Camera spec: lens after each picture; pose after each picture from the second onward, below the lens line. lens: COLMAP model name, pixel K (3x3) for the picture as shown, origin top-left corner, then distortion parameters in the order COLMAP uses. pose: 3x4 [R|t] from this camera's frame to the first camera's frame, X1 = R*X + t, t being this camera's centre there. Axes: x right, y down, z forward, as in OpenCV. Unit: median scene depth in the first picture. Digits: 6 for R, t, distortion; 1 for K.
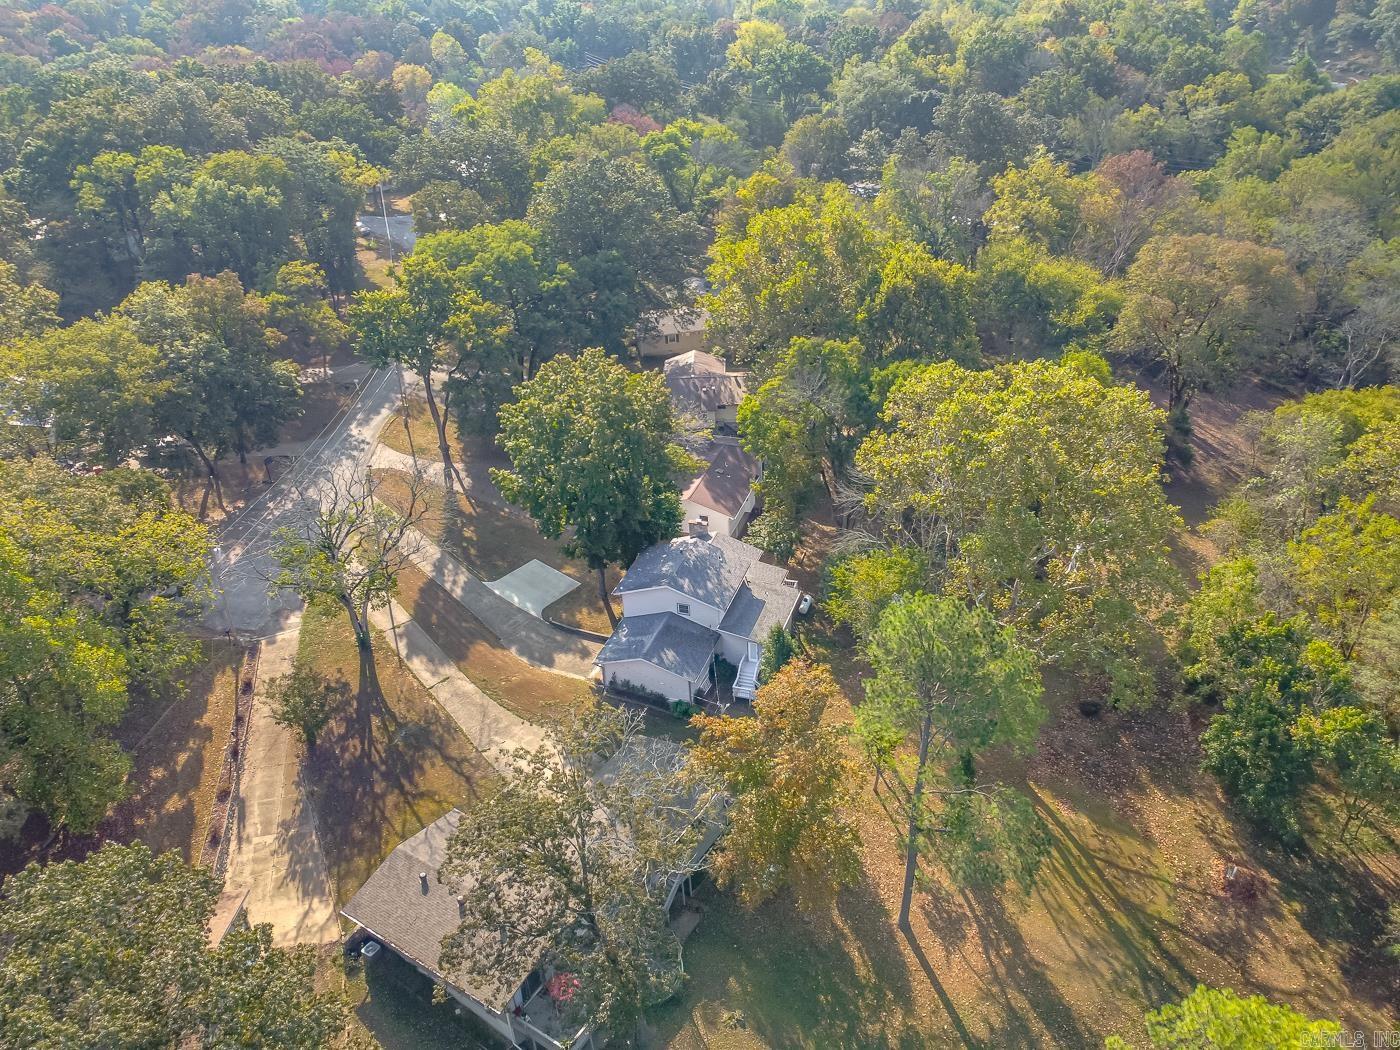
lens RADIAL K [[981.1, 0, 699.5], [0, 981.1, 525.8], [0, 0, 1]] dist [0.000736, -0.000032]
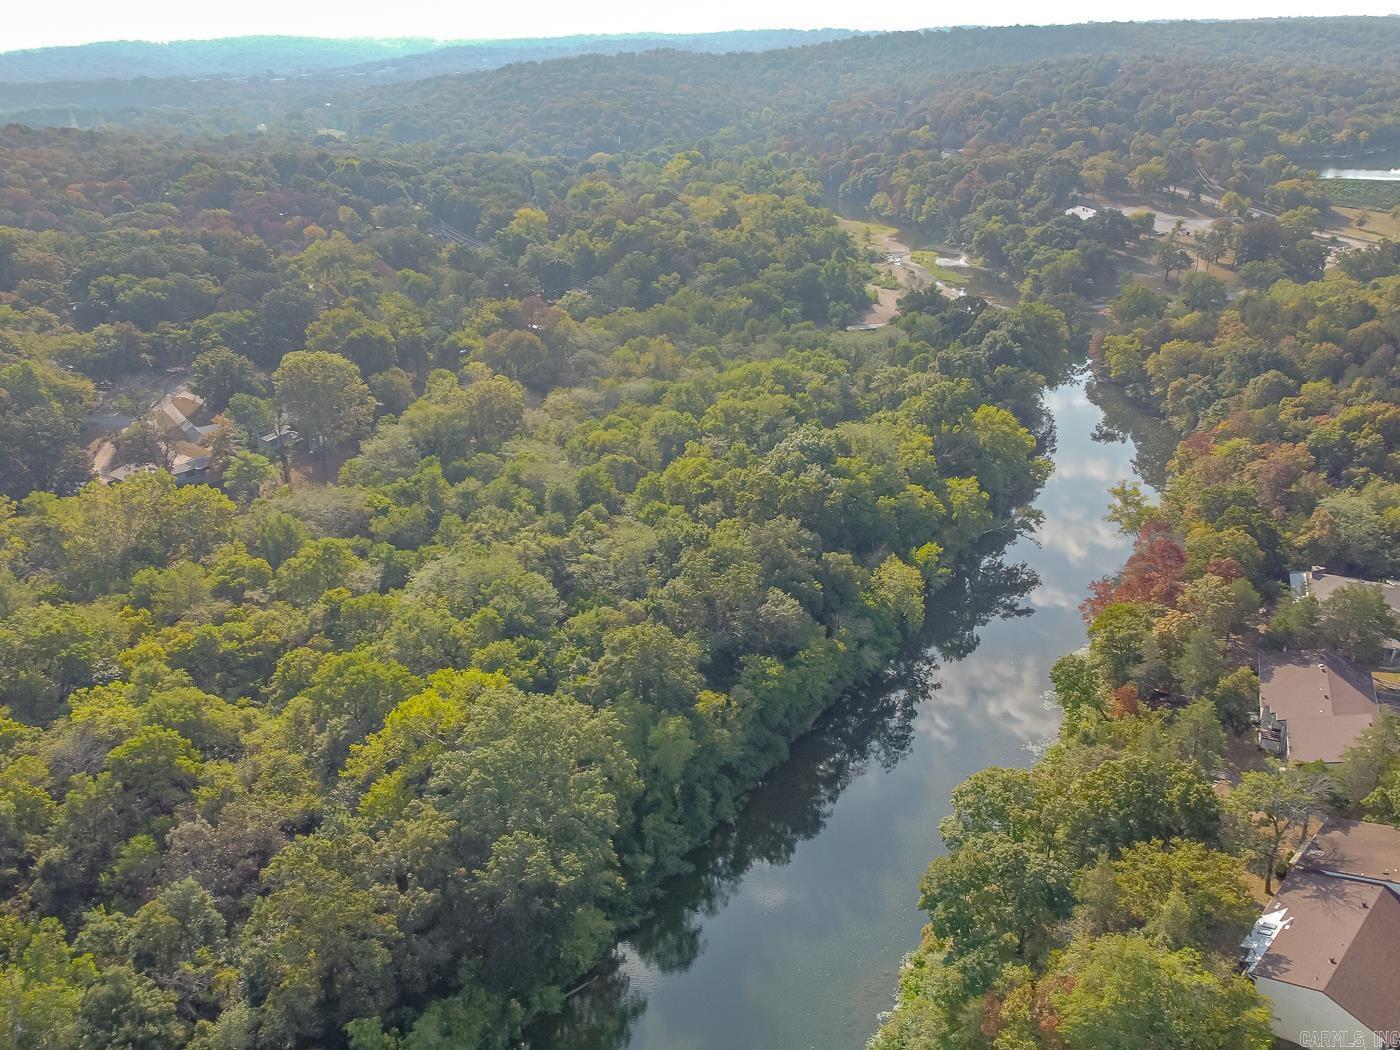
lens RADIAL K [[981.1, 0, 700.6], [0, 981.1, 523.9], [0, 0, 1]] dist [0.000736, -0.000032]
pose [[0.996815, 0.067156, -0.043008, 1.099564], [-0.071541, 0.991332, -0.110198, 0.428435], [0.035235, 0.112924, 0.992979, -1.408277]]
